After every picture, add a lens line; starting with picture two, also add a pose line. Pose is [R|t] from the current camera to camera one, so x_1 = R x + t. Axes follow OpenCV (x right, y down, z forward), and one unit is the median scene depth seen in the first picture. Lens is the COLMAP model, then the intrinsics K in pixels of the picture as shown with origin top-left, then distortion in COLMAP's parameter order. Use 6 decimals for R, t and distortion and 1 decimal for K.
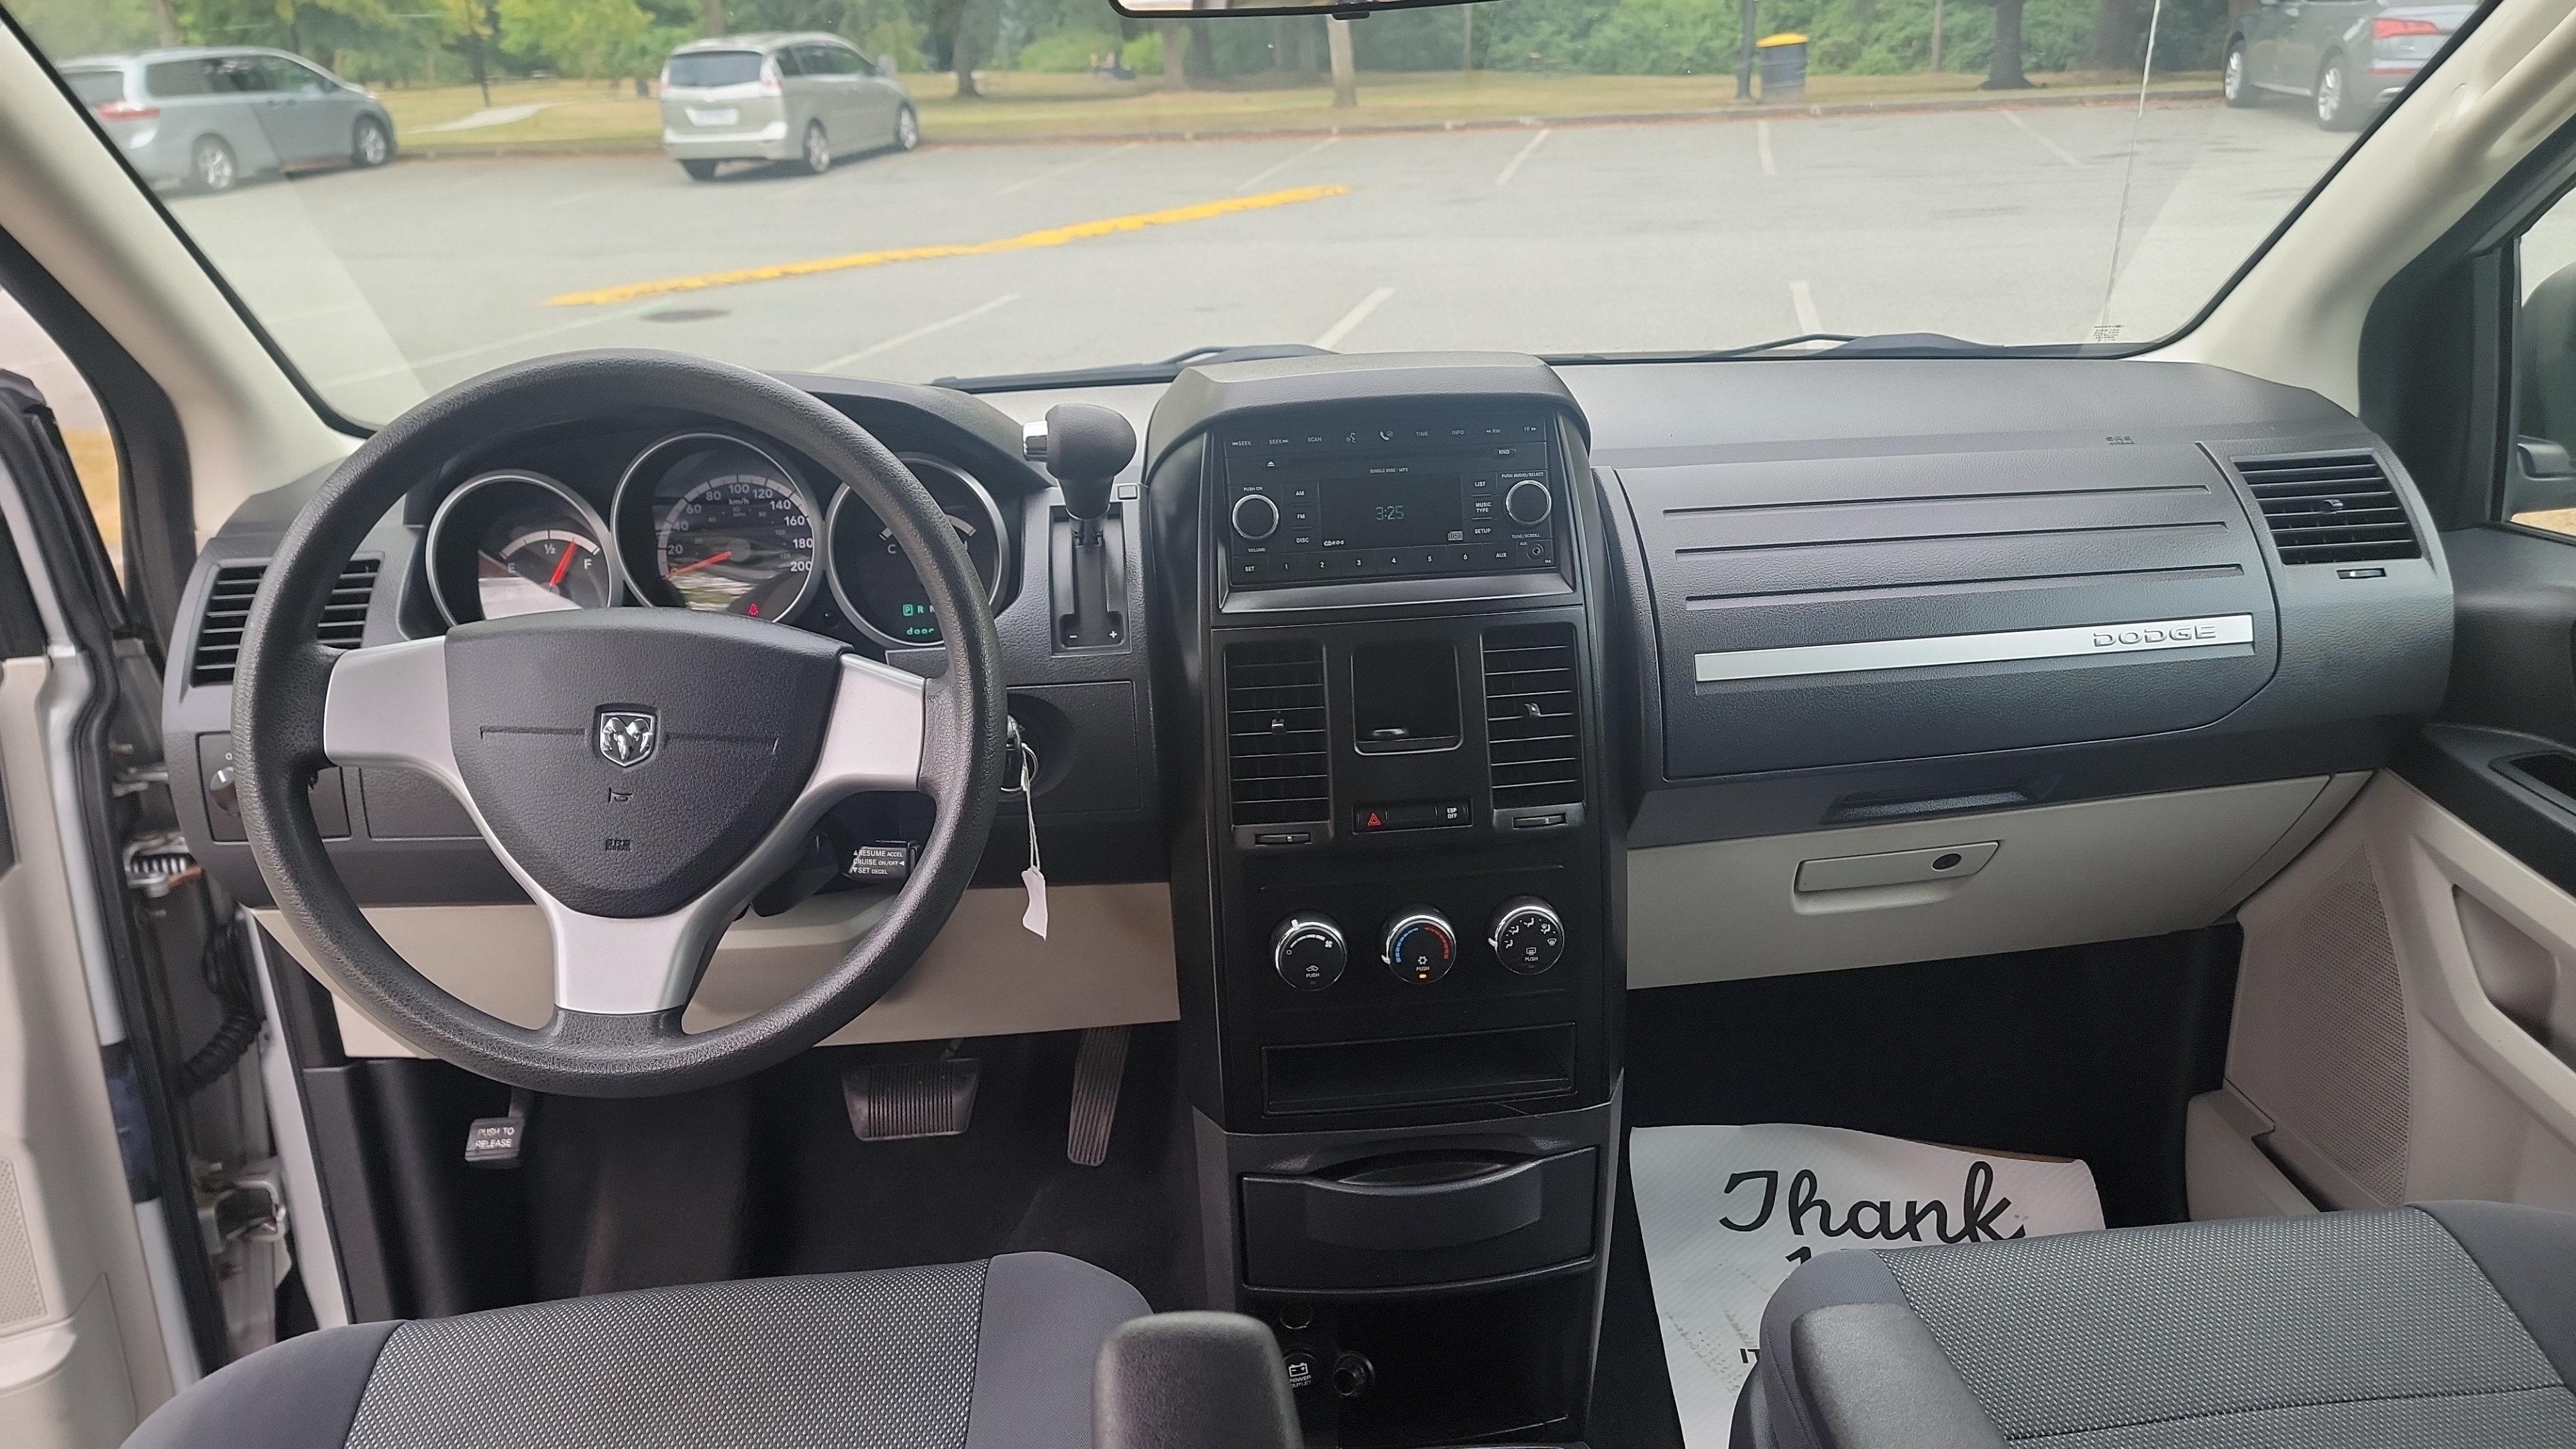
lens RADIAL K [[1755.9, 0, 1288.0], [0, 1755.9, 724.5], [0, 0, 1]] dist [0.002919, -0.001527]
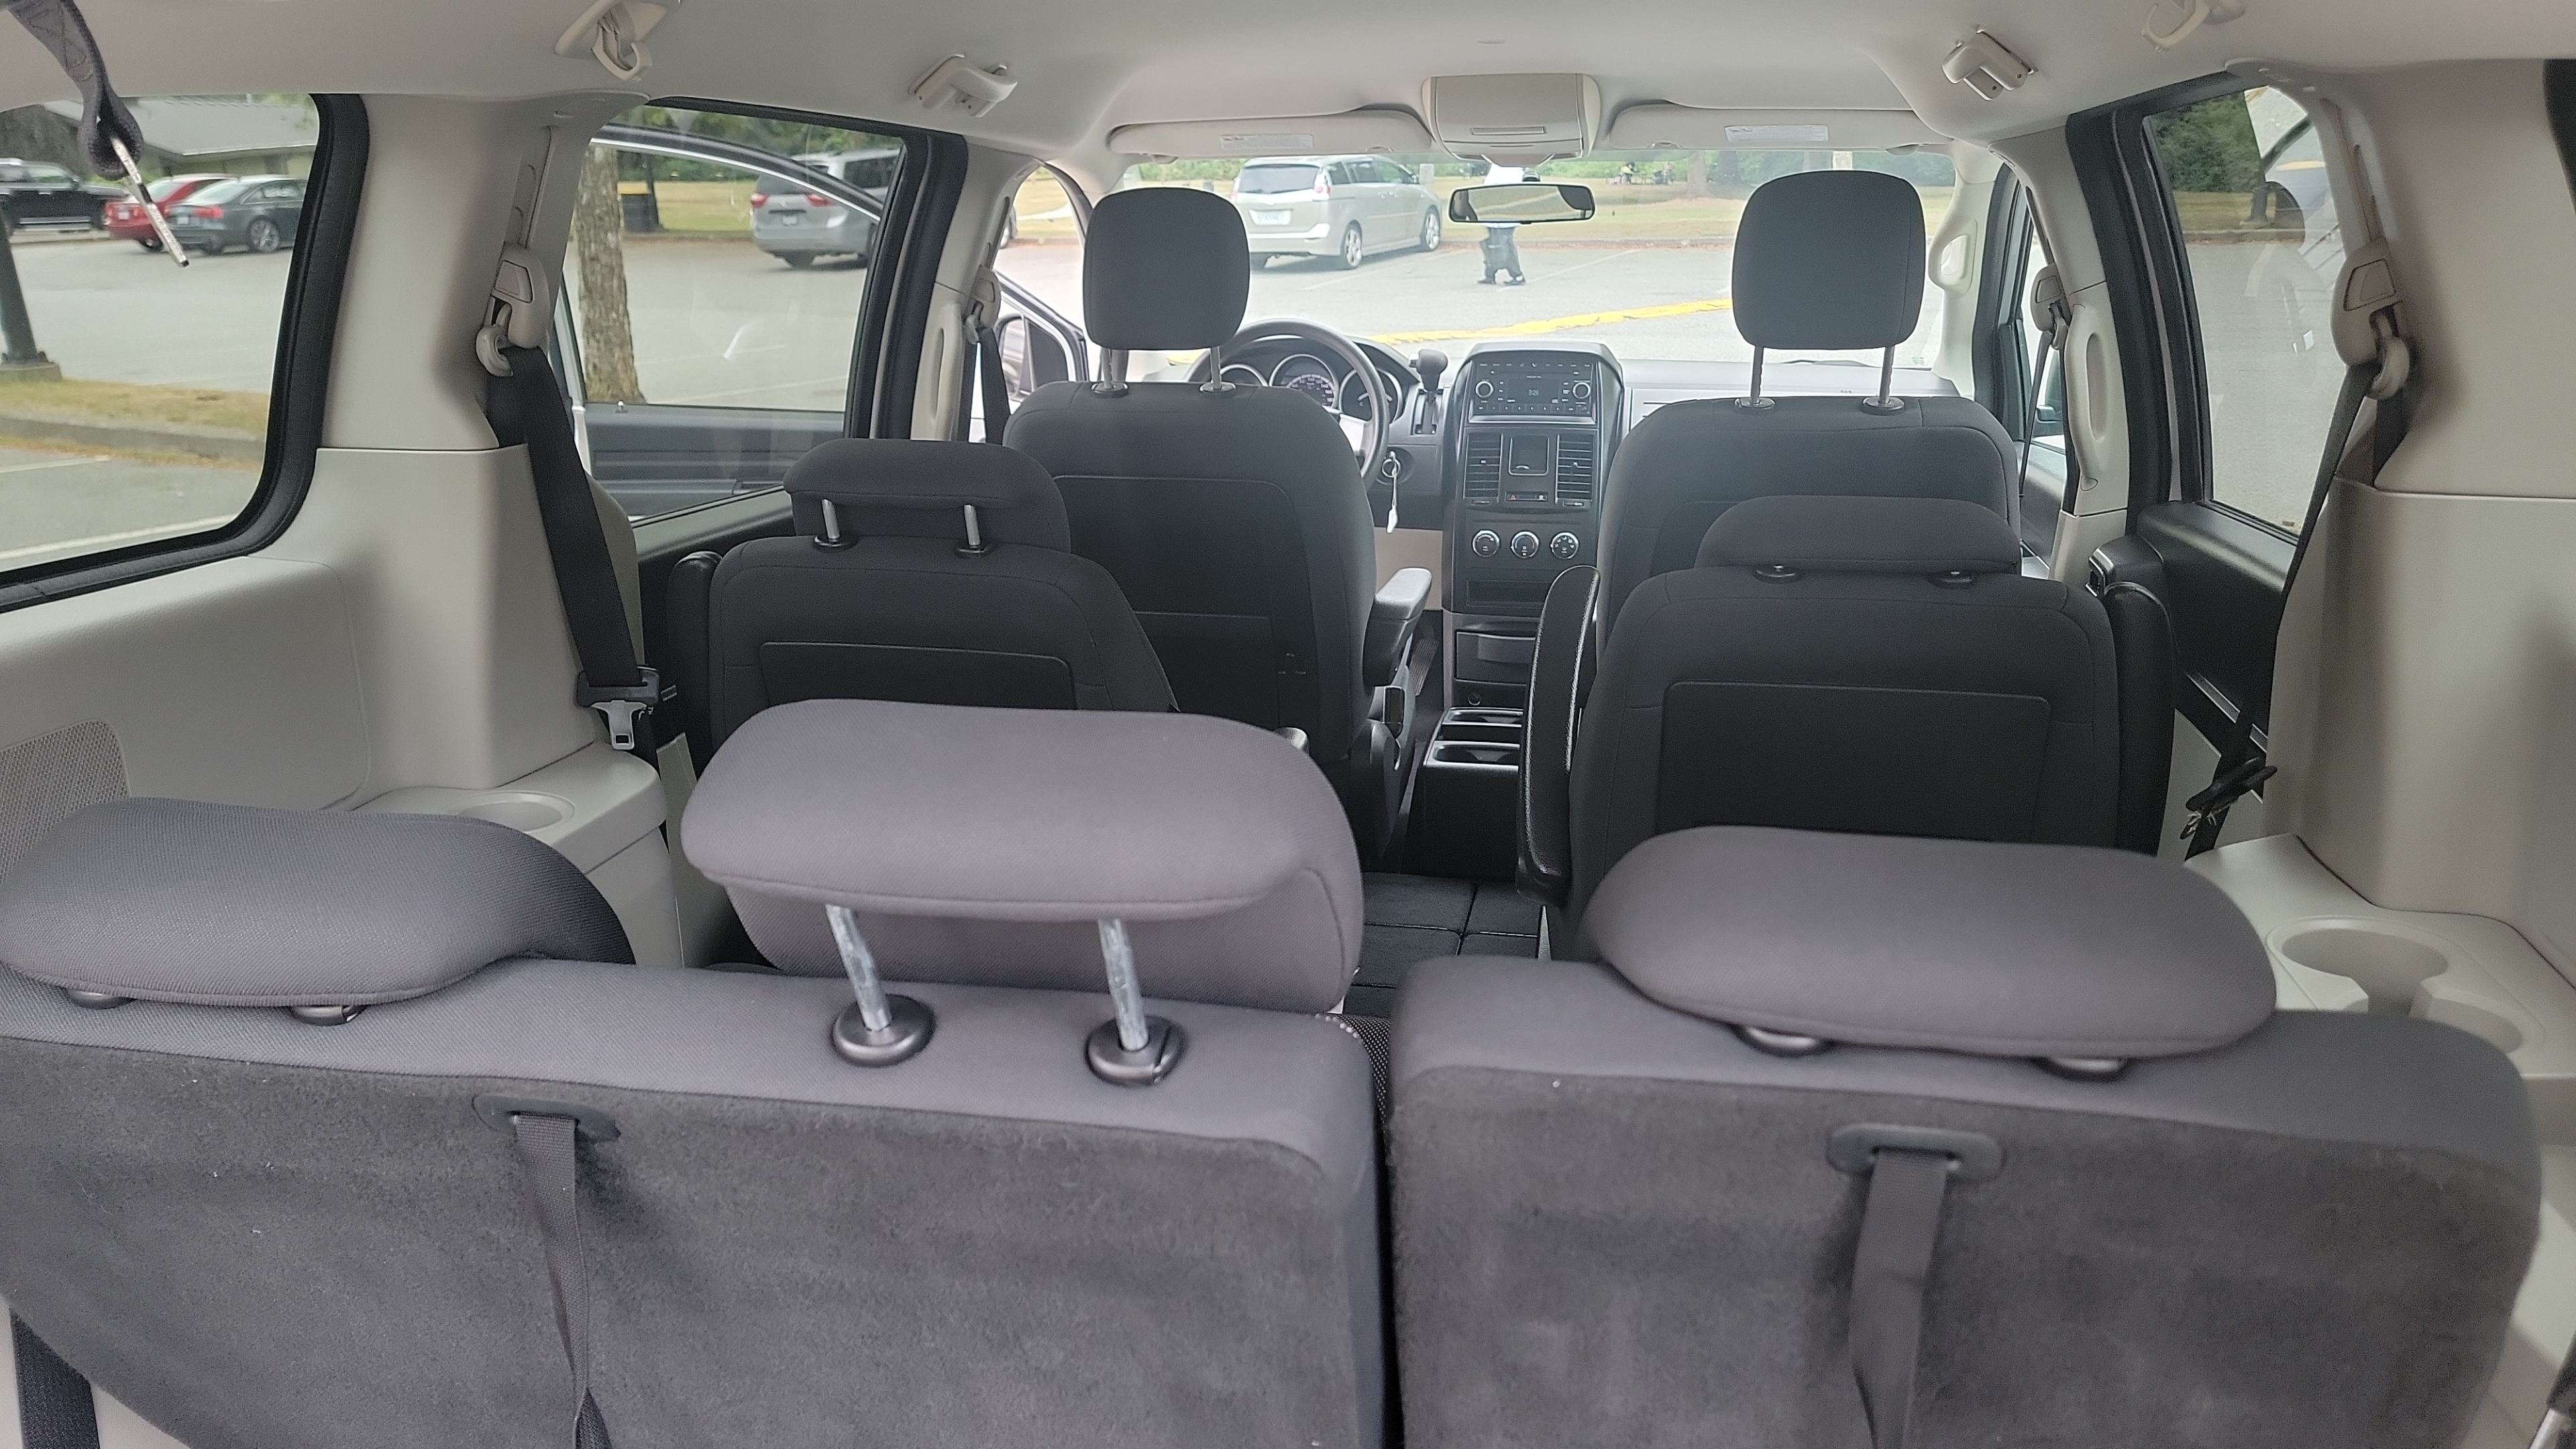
lens RADIAL K [[1717.3, 0, 1288.0], [0, 1717.3, 724.5], [0, 0, 1]] dist [0.039906, -0.000491]
pose [[0.958893, 0.103760, -0.264117, 0.457686], [-0.116504, 0.992641, -0.033012, 0.535935], [0.258748, 0.062426, 0.963926, -1.698303]]
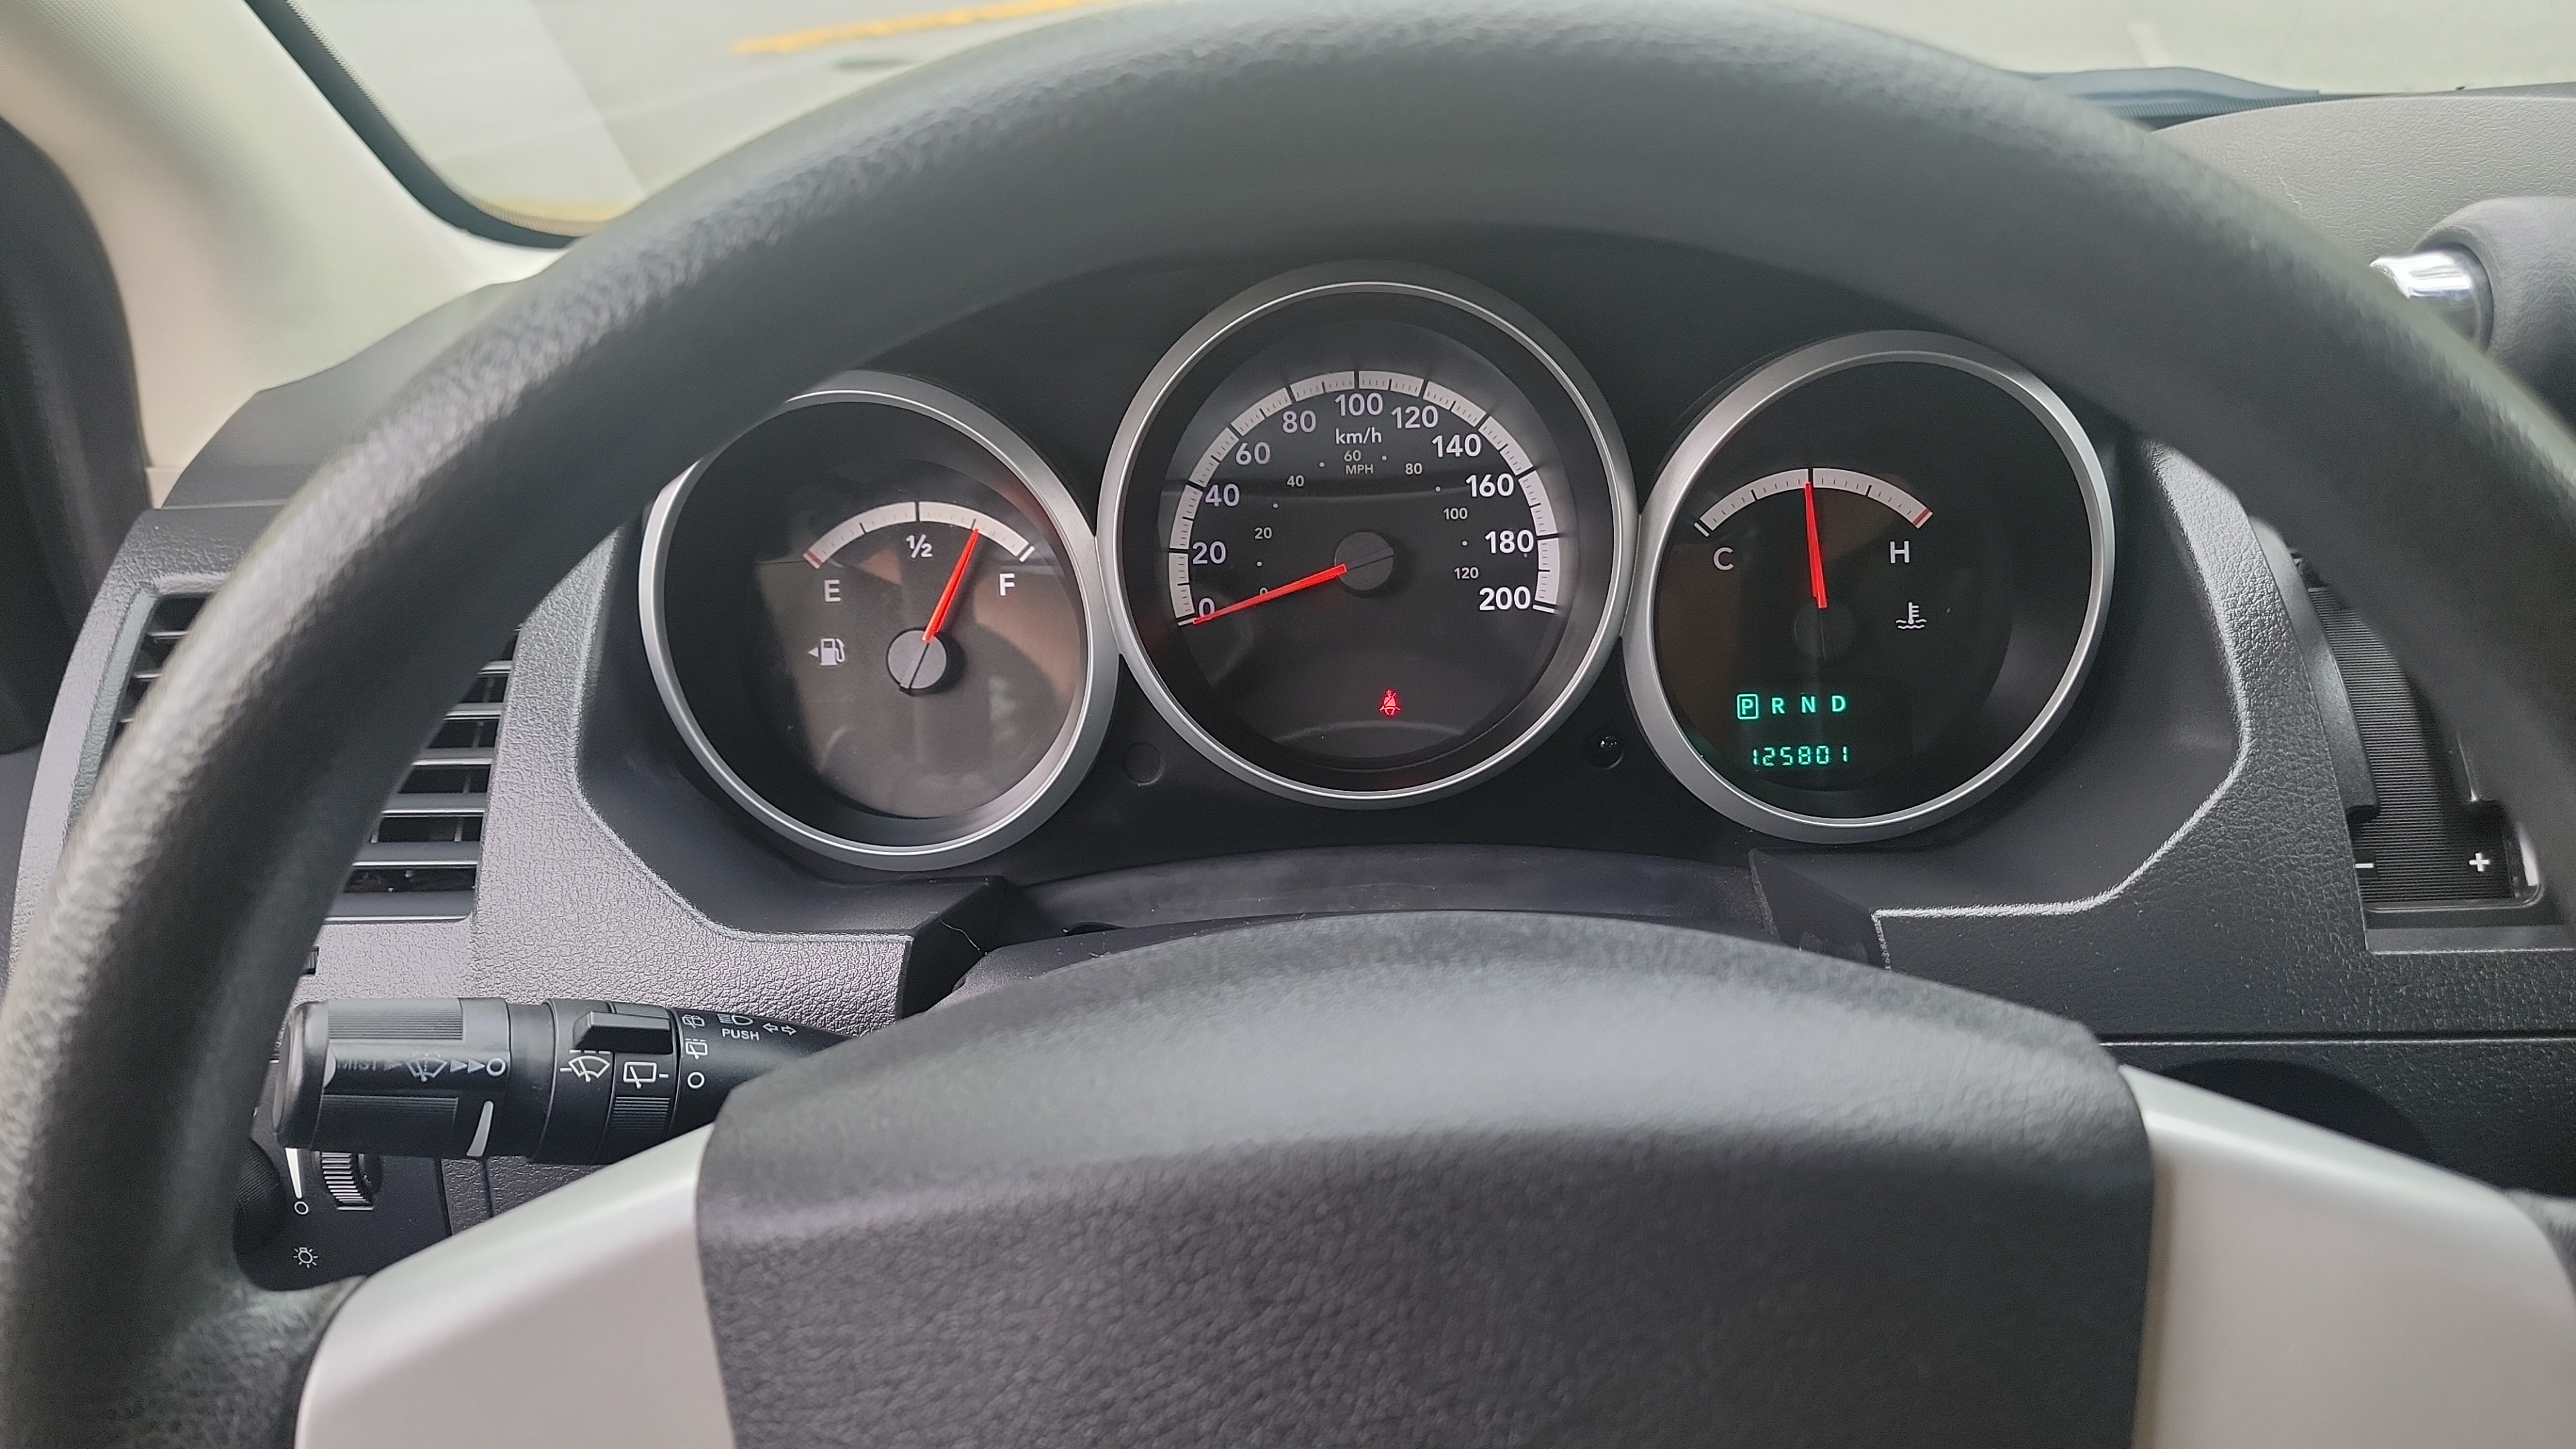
lens RADIAL K [[1755.9, 0, 1288.0], [0, 1755.9, 724.5], [0, 0, 1]] dist [0.002919, -0.001527]
pose [[0.995076, 0.038715, -0.091246, -0.278862], [-0.026685, 0.991214, 0.129550, -0.108931], [0.095460, -0.126477, 0.987366, 0.561493]]
